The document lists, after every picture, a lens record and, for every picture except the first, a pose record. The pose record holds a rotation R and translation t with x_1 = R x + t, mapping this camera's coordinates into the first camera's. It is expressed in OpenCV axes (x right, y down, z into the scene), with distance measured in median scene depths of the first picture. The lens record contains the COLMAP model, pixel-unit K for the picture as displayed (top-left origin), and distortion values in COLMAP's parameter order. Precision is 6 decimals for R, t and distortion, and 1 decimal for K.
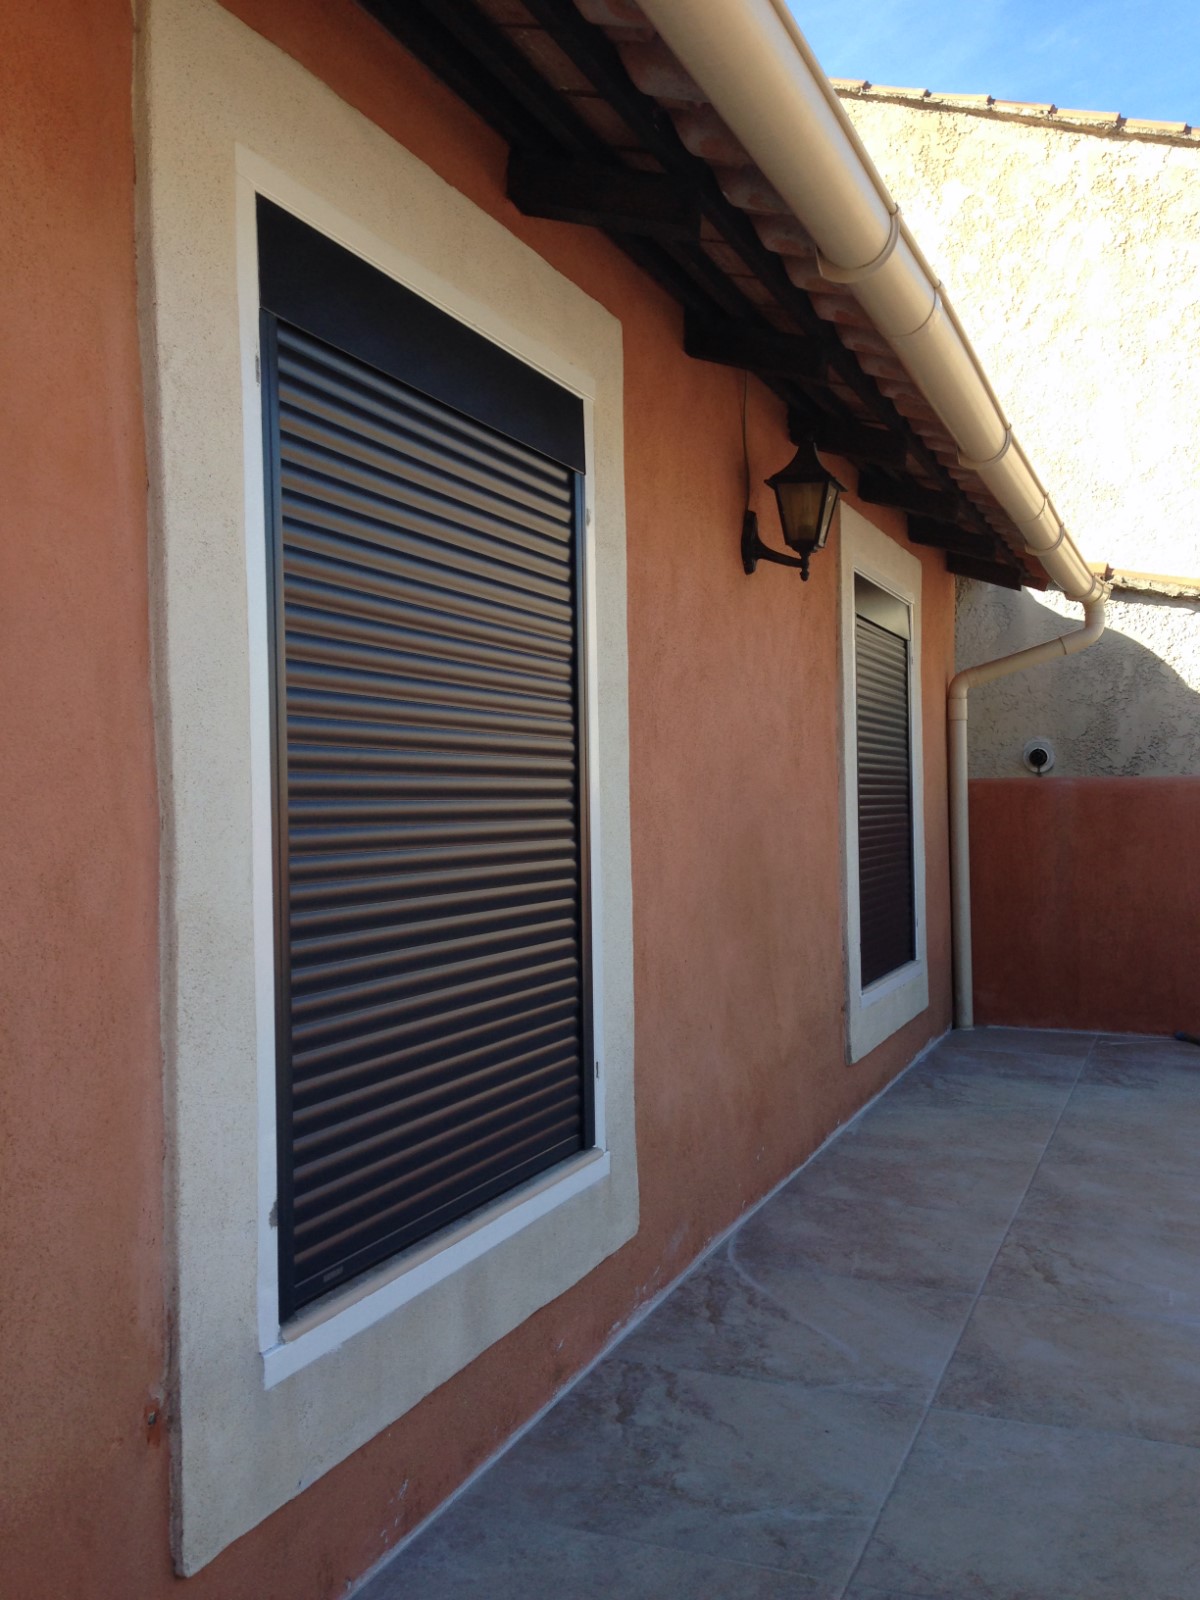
lens RADIAL K [[1455.1, 0, 600.0], [0, 1455.1, 800.0], [0, 0, 1]] dist [0.043410, -0.007274]
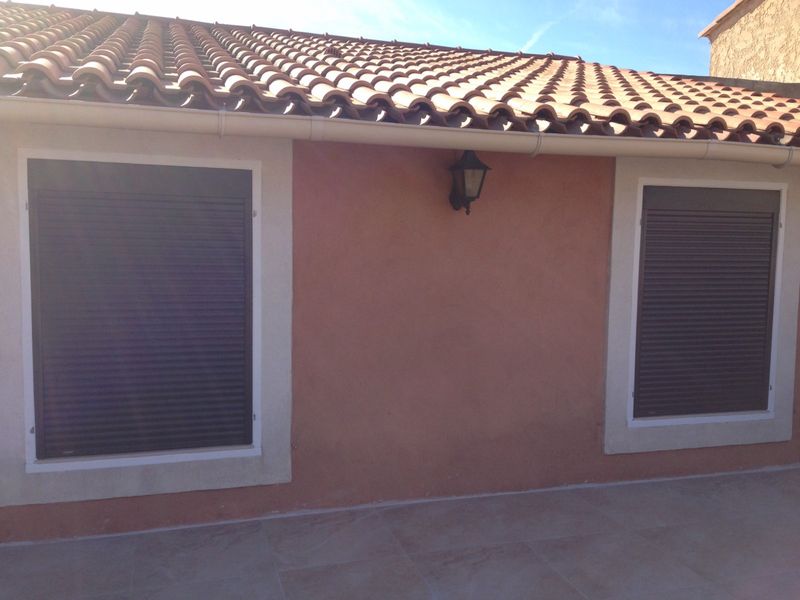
lens RADIAL K [[727.5, 0, 400.0], [0, 727.5, 300.0], [0, 0, 1]] dist [0.043410, -0.007274]
pose [[0.642622, 0.086993, -0.761229, 1.192348], [-0.023311, 0.995293, 0.094064, -0.168713], [0.765829, -0.042702, 0.641625, 0.336638]]
